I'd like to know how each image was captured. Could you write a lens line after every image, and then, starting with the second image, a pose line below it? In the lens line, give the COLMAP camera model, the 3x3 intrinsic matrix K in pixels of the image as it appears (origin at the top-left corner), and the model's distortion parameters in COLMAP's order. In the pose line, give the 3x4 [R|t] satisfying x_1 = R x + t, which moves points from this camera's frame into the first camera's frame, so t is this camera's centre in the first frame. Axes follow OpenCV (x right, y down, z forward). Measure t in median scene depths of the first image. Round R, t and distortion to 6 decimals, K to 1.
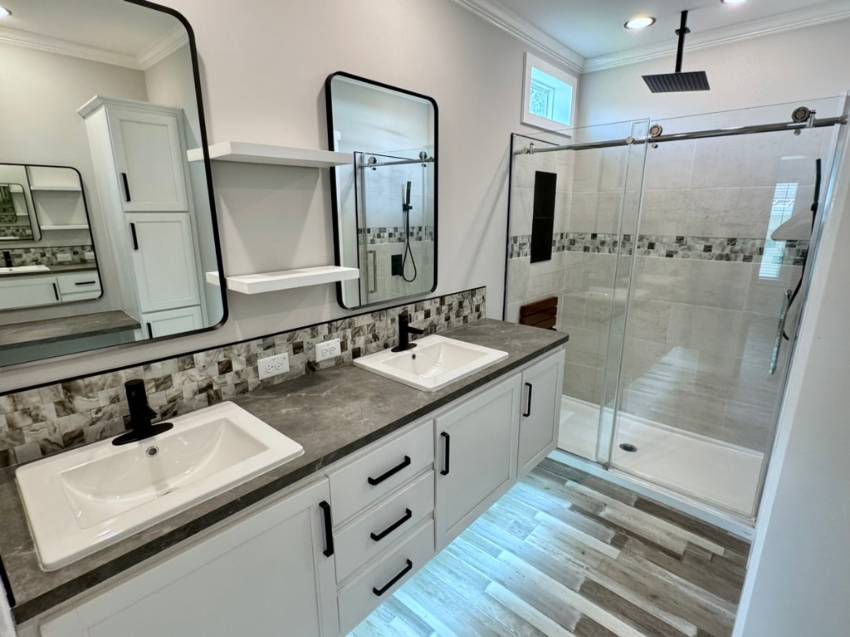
lens RADIAL K [[425.8, 0, 425.9], [0, 425.8, 320.3], [0, 0, 1]] dist [-0.002238, 0.000006]
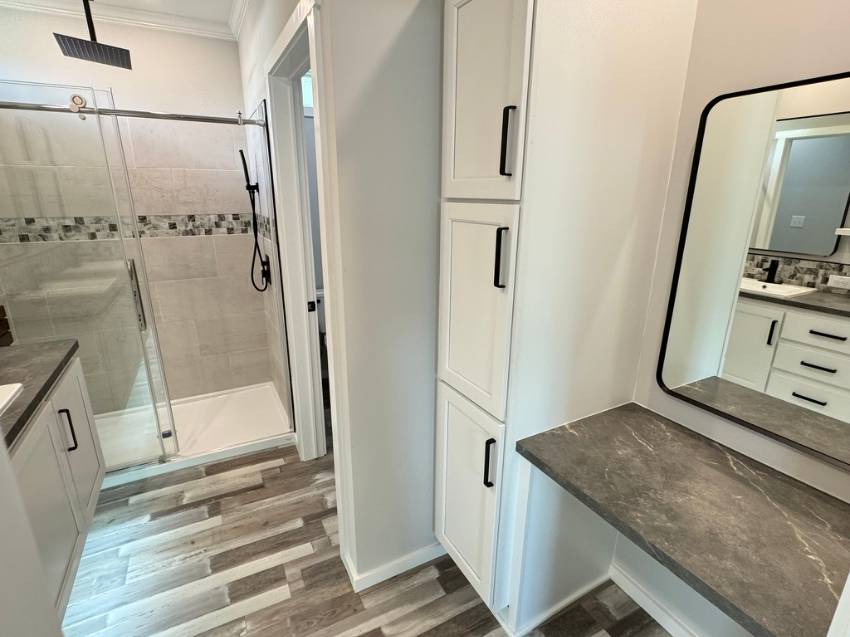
lens RADIAL K [[425.8, 0, 425.7], [0, 425.8, 316.9], [0, 0, 1]] dist [-0.002238, 0.000006]
pose [[0.343699, -0.262028, 0.901783, -0.147746], [0.228979, 0.954683, 0.190127, -0.009312], [-0.910736, 0.141143, 0.388123, 0.045272]]
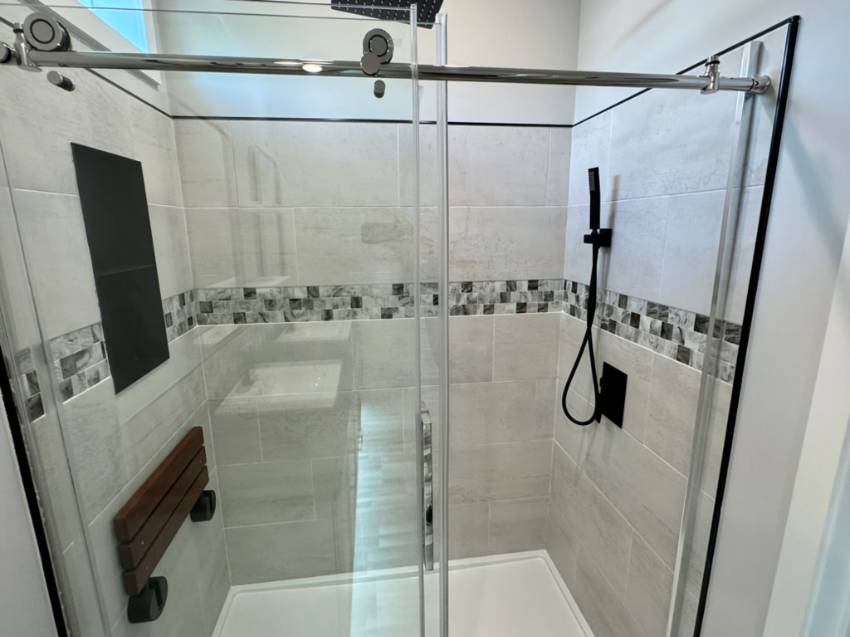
lens RADIAL K [[425.8, 0, 428.7], [0, 425.8, 319.3], [0, 0, 1]] dist [-0.002238, 0.000006]
pose [[0.638826, -0.170594, 0.750199, 0.175659], [0.198754, 0.978600, 0.053284, -0.188436], [-0.743234, 0.115066, 0.659062, 0.628496]]
